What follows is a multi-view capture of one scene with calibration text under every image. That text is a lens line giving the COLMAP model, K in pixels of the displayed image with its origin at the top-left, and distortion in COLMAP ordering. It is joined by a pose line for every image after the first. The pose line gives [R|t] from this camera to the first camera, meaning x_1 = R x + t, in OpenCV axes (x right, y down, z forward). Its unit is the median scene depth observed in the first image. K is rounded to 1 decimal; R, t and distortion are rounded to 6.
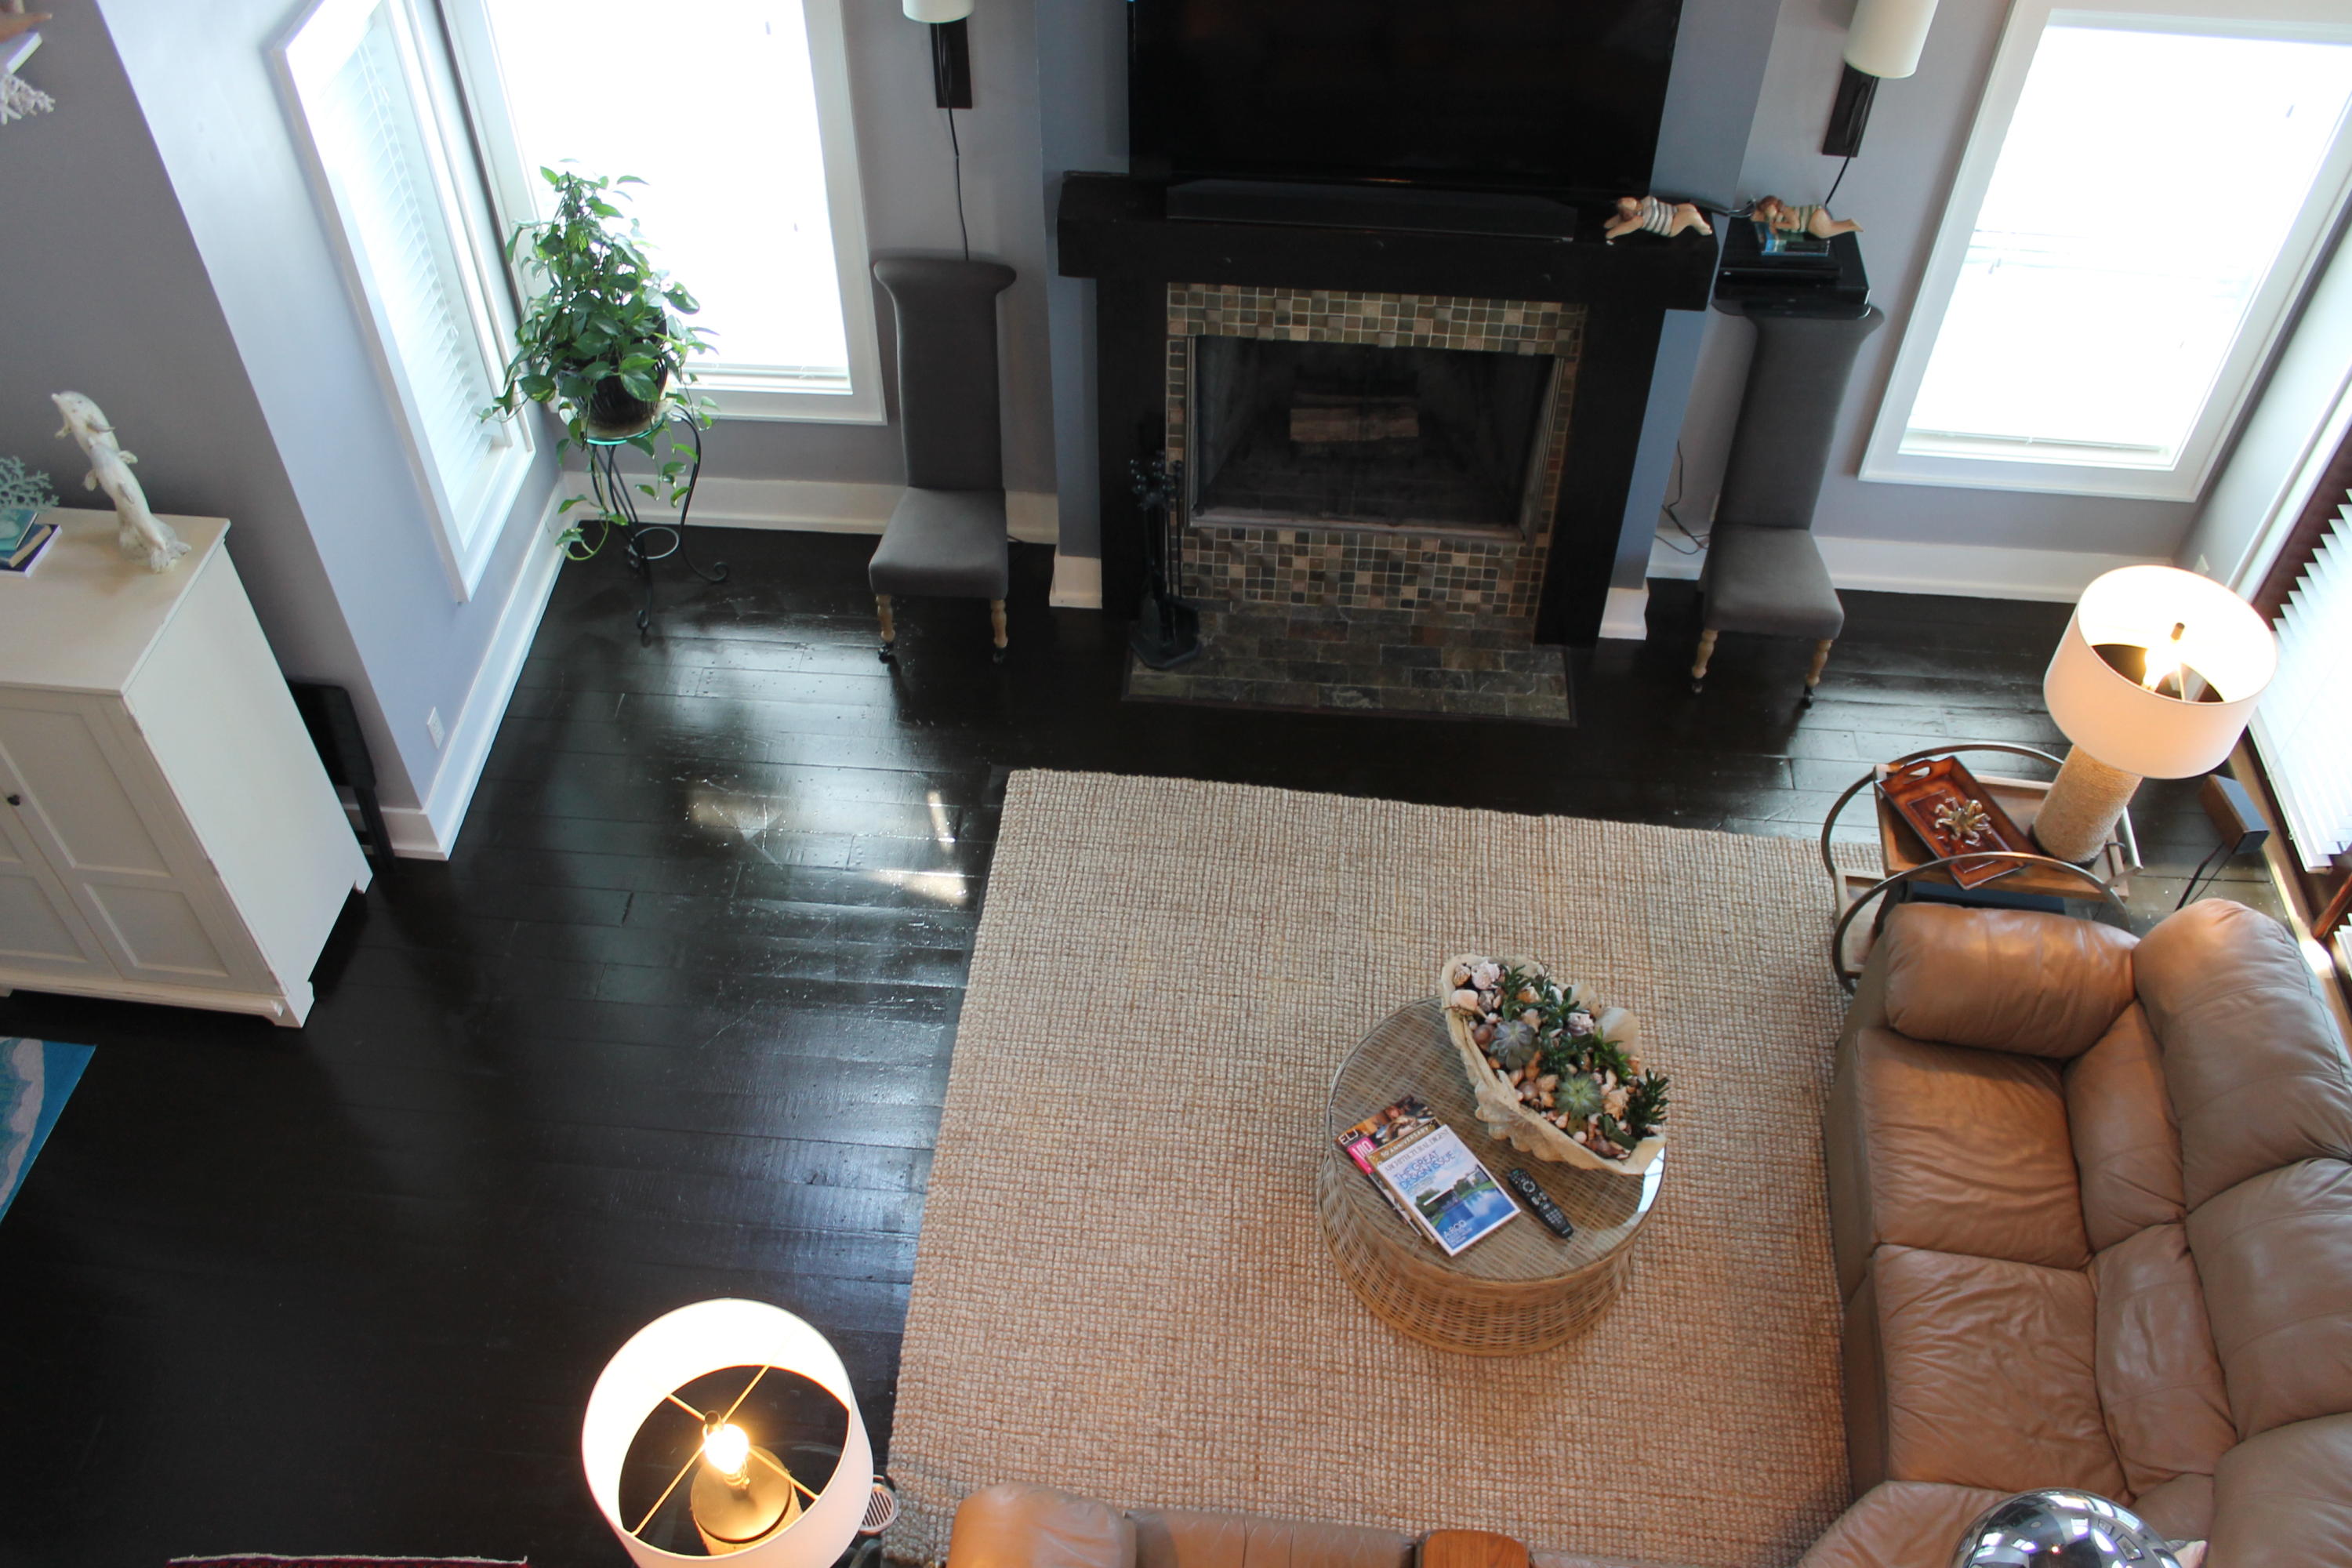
lens RADIAL K [[1972.1, 0, 1174.0], [0, 1972.1, 791.4], [0, 0, 1]] dist [-0.159409, 0.129638]
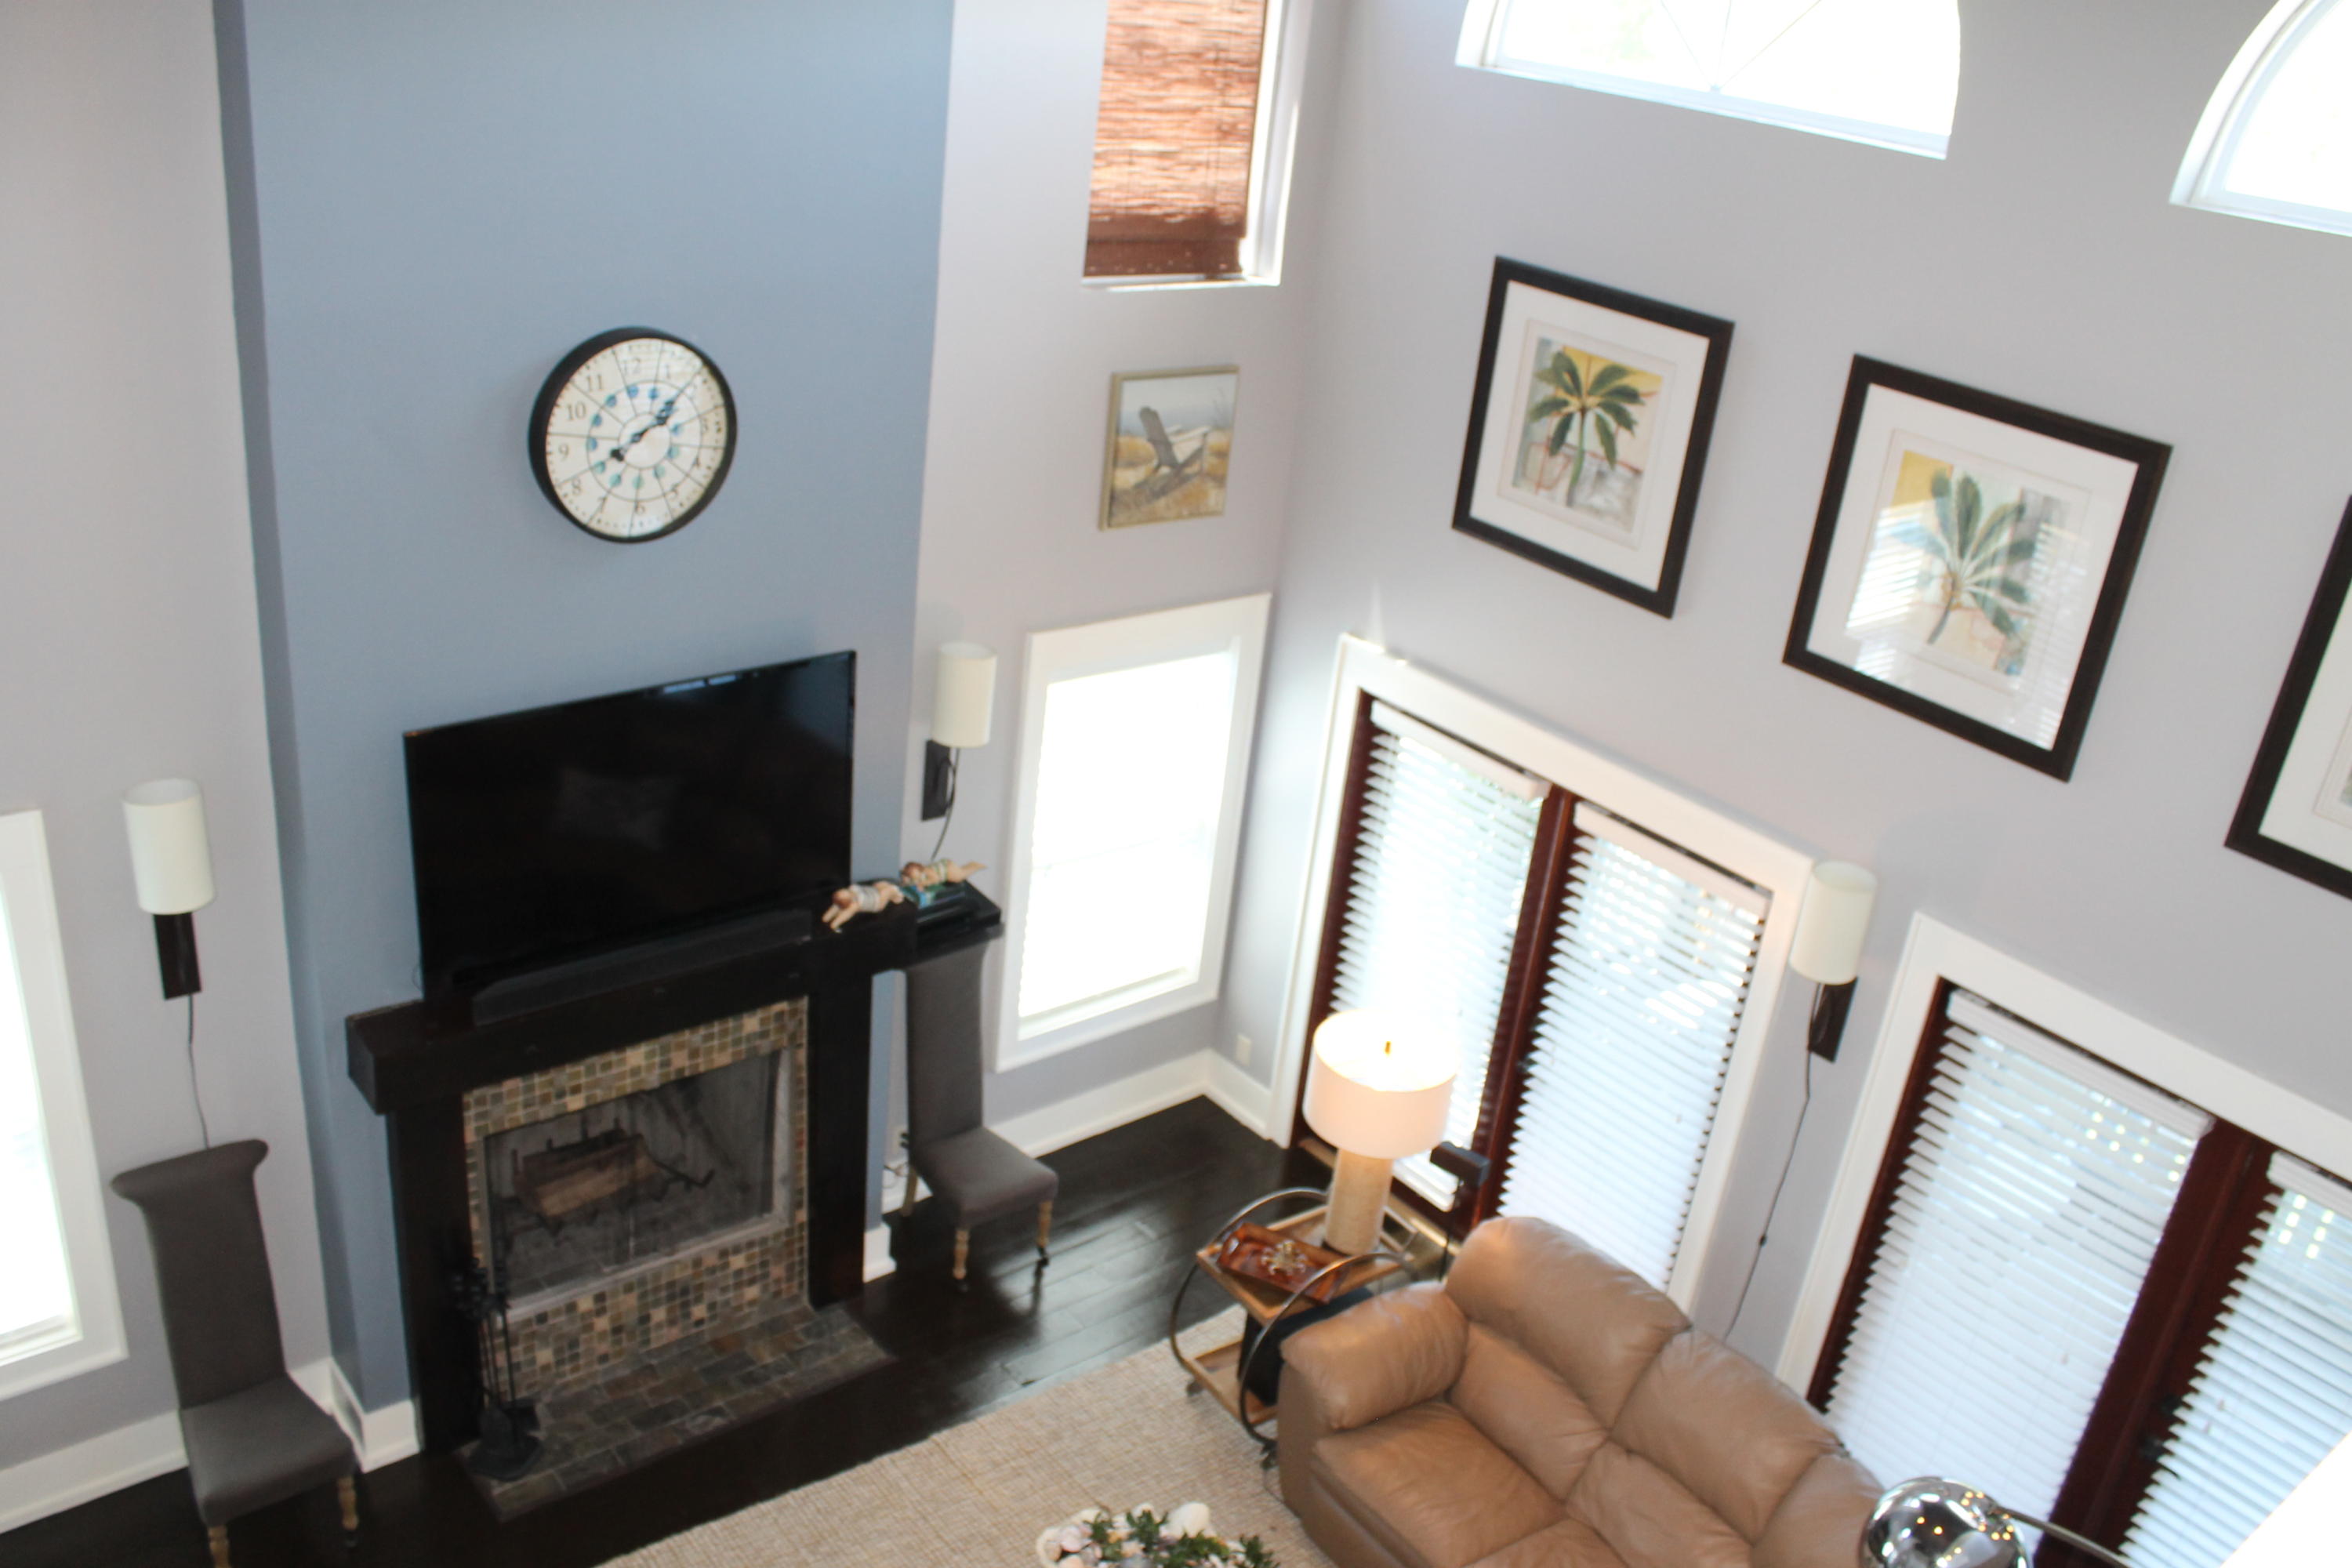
lens RADIAL K [[1972.1, 0, 1187.5], [0, 1972.1, 785.7], [0, 0, 1]] dist [-0.159409, 0.129638]
pose [[0.718505, -0.221981, 0.659148, -0.333010], [0.450595, 0.870490, -0.198017, -0.025189], [-0.529826, 0.439285, 0.725475, -0.011732]]
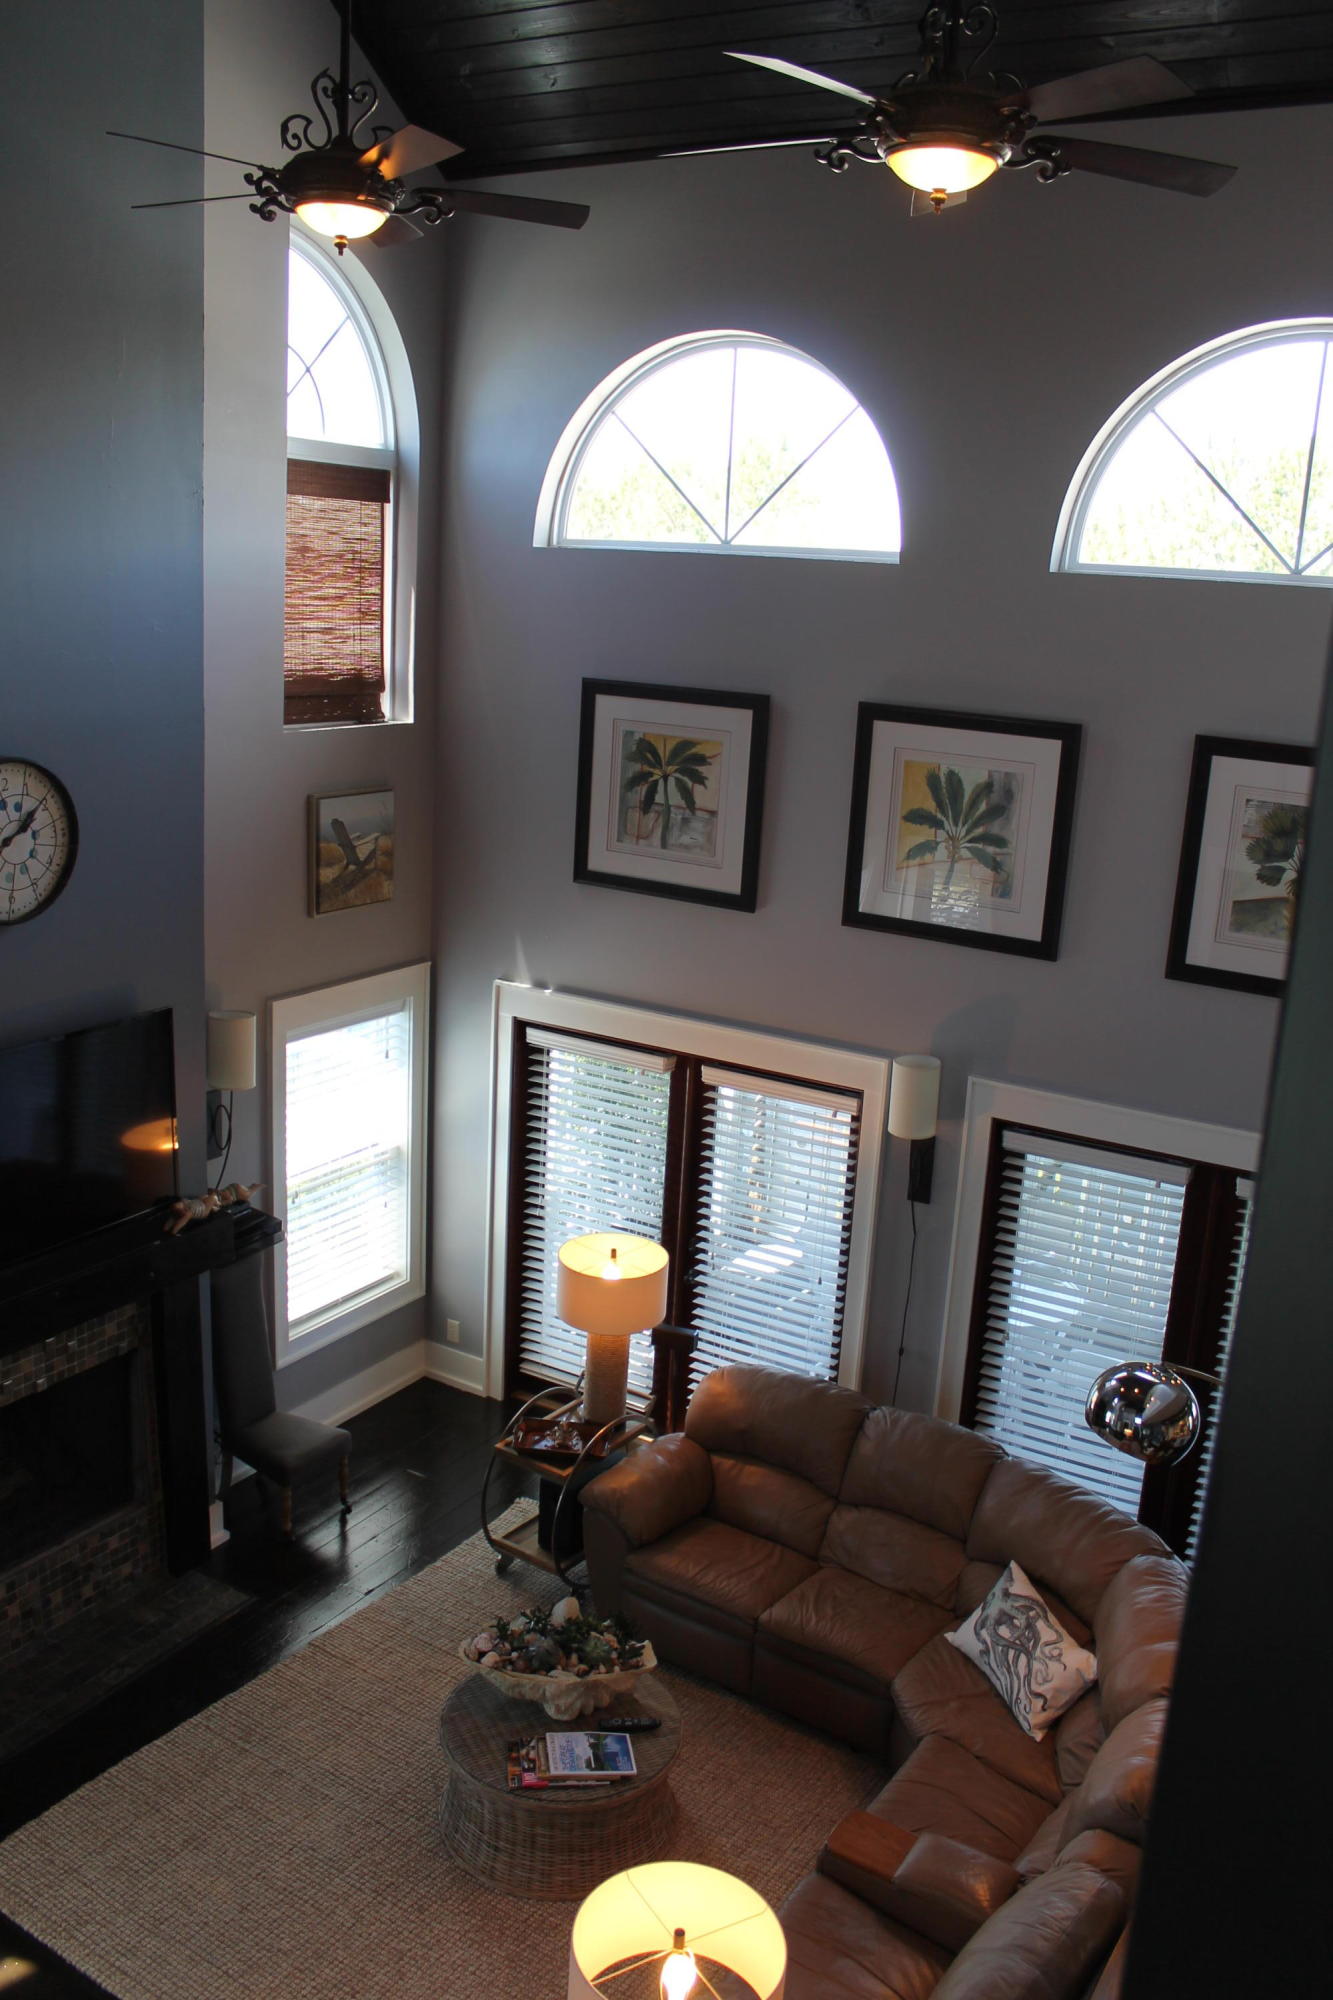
lens RADIAL K [[1677.0, 0, 662.9], [0, 1677.0, 993.3], [0, 0, 1]] dist [-0.159409, 0.129638]
pose [[0.460688, -0.199734, 0.864796, -0.558084], [0.635006, 0.754915, -0.163920, 0.013039], [-0.620108, 0.624667, 0.474613, 0.058097]]
